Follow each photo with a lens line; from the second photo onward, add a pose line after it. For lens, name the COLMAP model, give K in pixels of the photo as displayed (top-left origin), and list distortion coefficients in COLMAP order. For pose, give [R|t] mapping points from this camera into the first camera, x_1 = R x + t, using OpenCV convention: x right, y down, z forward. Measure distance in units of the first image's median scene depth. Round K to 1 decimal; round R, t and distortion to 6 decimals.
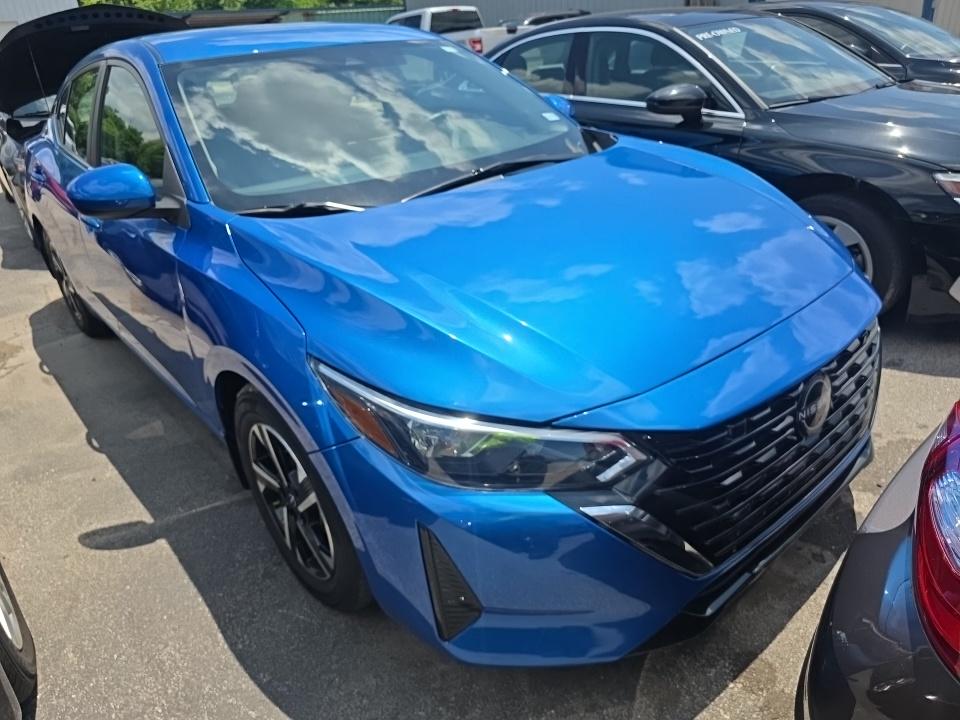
lens RADIAL K [[648.2, 0, 484.8], [0, 648.2, 355.9], [0, 0, 1]] dist [0.024102, -0.029523]
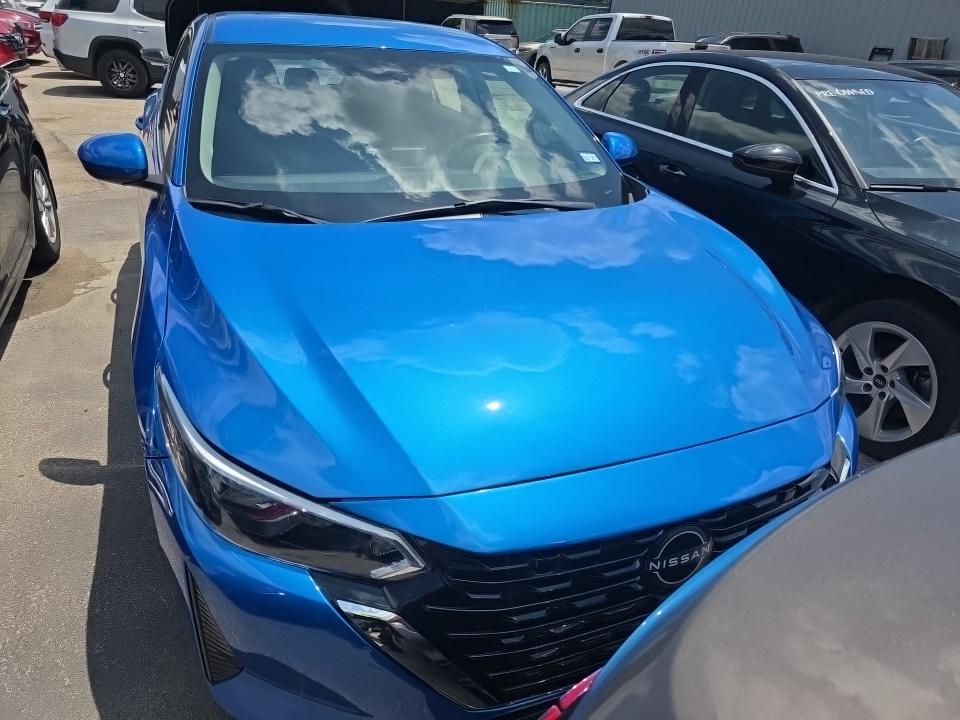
lens RADIAL K [[648.2, 0, 484.8], [0, 648.2, 355.9], [0, 0, 1]] dist [0.024102, -0.029523]
pose [[0.951461, 0.238150, -0.194953, 0.216774], [-0.237118, 0.971049, 0.028969, -0.085765], [0.196207, 0.018664, 0.980385, 0.064180]]
